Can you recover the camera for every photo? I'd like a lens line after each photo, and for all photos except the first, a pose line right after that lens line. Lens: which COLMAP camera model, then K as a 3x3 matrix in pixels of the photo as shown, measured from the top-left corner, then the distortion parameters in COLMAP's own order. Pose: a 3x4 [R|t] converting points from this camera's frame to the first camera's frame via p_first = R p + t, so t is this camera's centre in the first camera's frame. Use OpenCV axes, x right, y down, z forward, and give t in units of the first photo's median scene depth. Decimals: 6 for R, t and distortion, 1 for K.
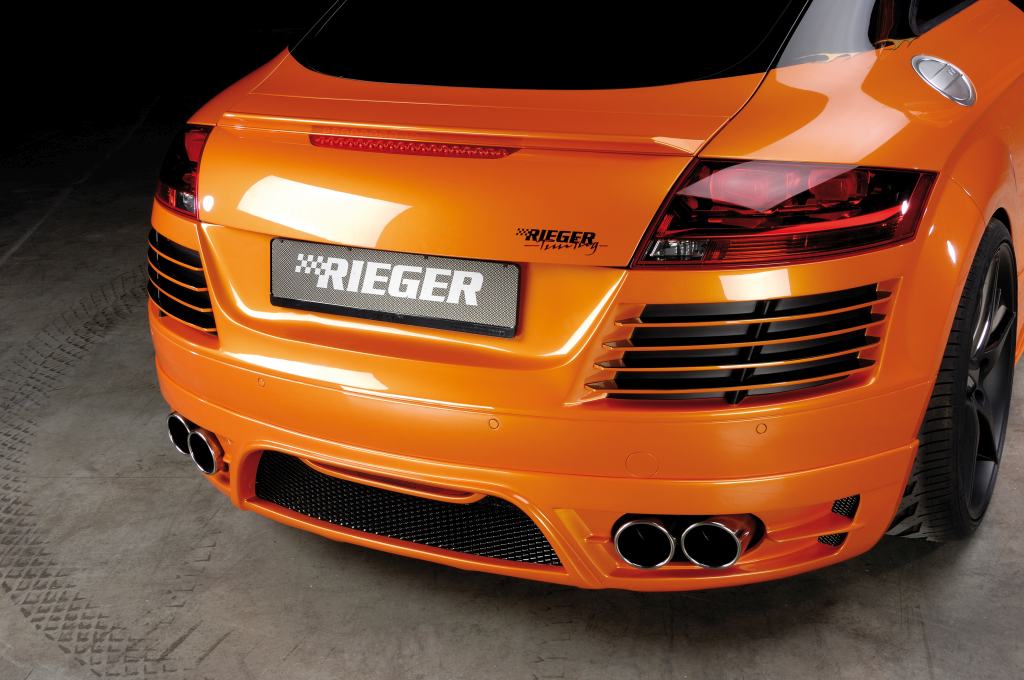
lens RADIAL K [[1329.5, 0, 505.5], [0, 1329.5, 346.1], [0, 0, 1]] dist [0.023340, 0.000000]
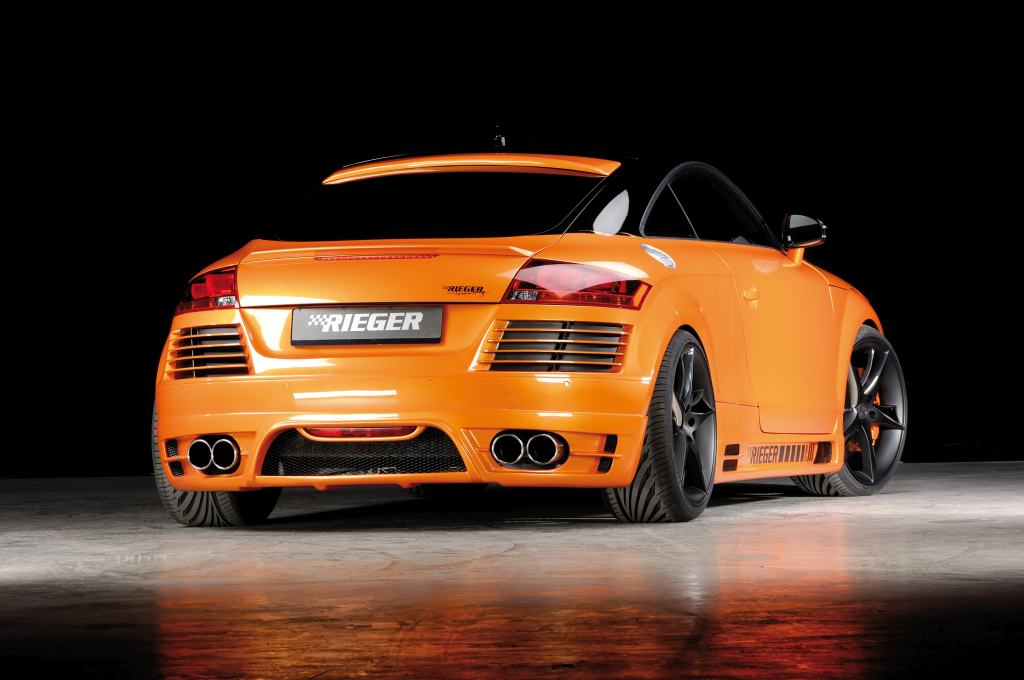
lens RADIAL K [[5746.8, 0, 513.2], [0, 5746.8, 340.9], [0, 0, 1]] dist [1.875229, 0.000000]
pose [[0.978213, 0.054633, 0.200286, -1.520105], [0.029531, 0.918323, -0.394728, 3.201954], [-0.205492, 0.392042, 0.896703, -6.337769]]
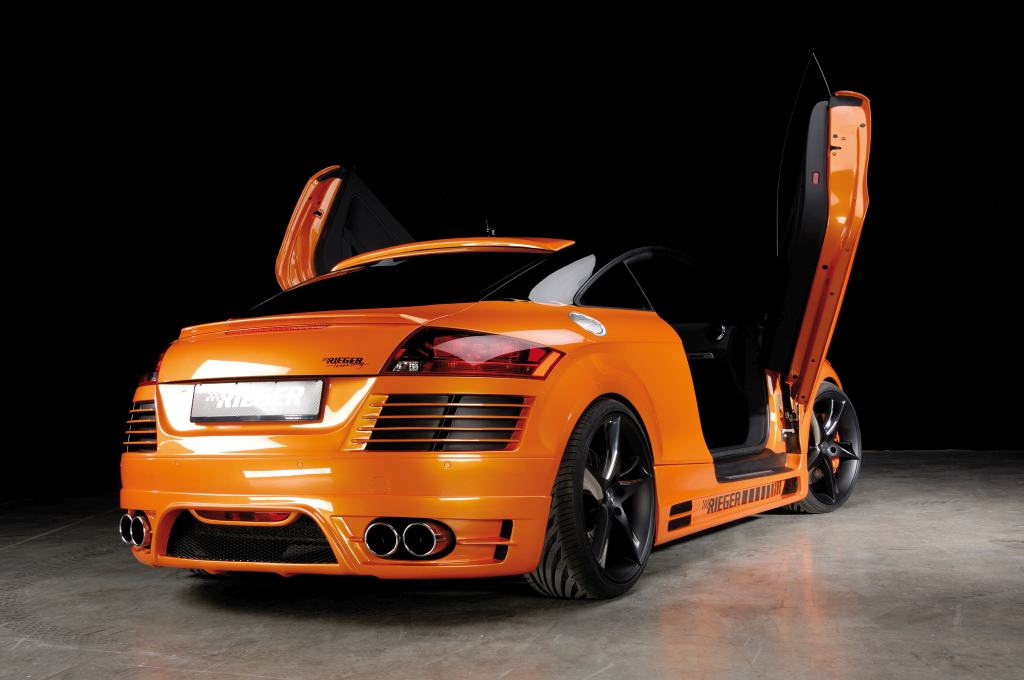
lens RADIAL K [[1244.4, 0, 508.0], [0, 1244.4, 346.4], [0, 0, 1]] dist [0.039721, 0.000000]
pose [[0.998995, 0.037636, -0.024334, 0.289458], [-0.044315, 0.910575, -0.410961, 0.561732], [0.006691, 0.411626, 0.911328, -0.542954]]
